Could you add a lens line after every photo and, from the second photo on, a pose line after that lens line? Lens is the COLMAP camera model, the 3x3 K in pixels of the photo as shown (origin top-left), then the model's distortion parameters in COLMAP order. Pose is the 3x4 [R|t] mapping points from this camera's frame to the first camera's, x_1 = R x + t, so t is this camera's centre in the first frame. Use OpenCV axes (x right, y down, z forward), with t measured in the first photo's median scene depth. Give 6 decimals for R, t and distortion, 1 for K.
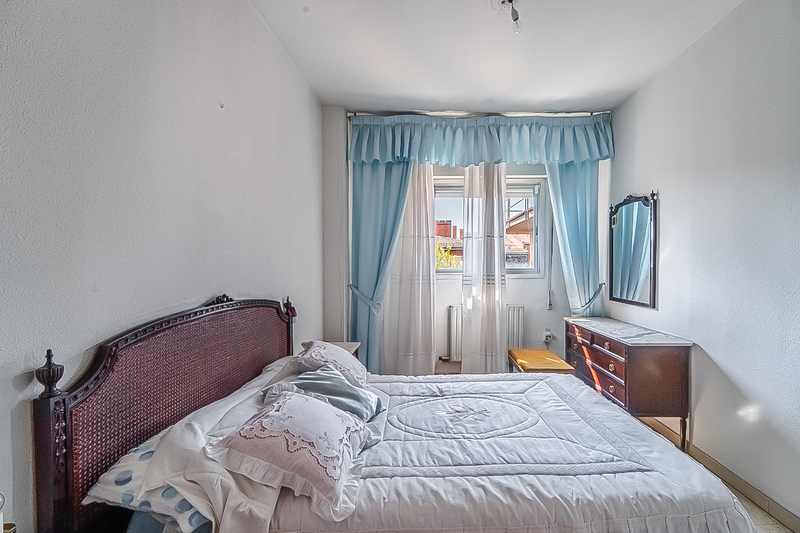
lens RADIAL K [[328.9, 0, 415.7], [0, 328.9, 268.2], [0, 0, 1]] dist [0.012282, -0.001319]
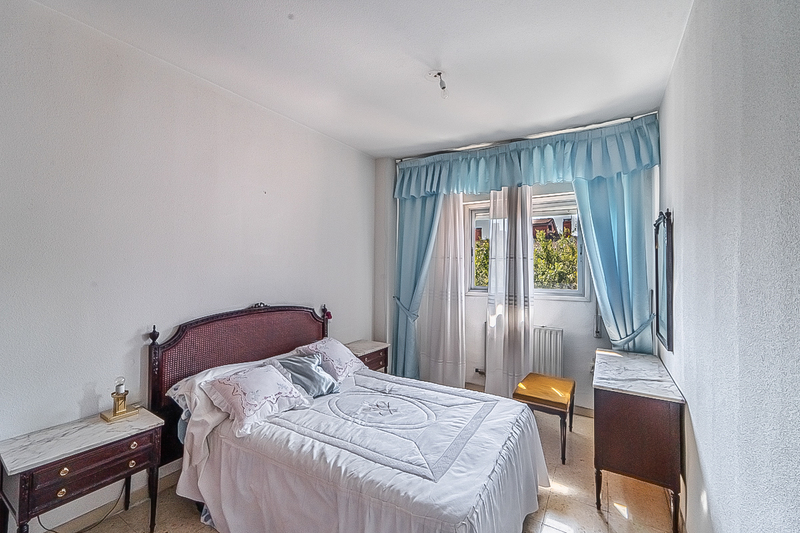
lens RADIAL K [[328.9, 0, 417.4], [0, 328.9, 257.8], [0, 0, 1]] dist [0.012282, -0.001319]
pose [[0.861147, 0.004832, -0.508333, 0.517472], [-0.022003, 0.999372, -0.027774, -0.064362], [0.507879, 0.035103, 0.860713, -0.033219]]
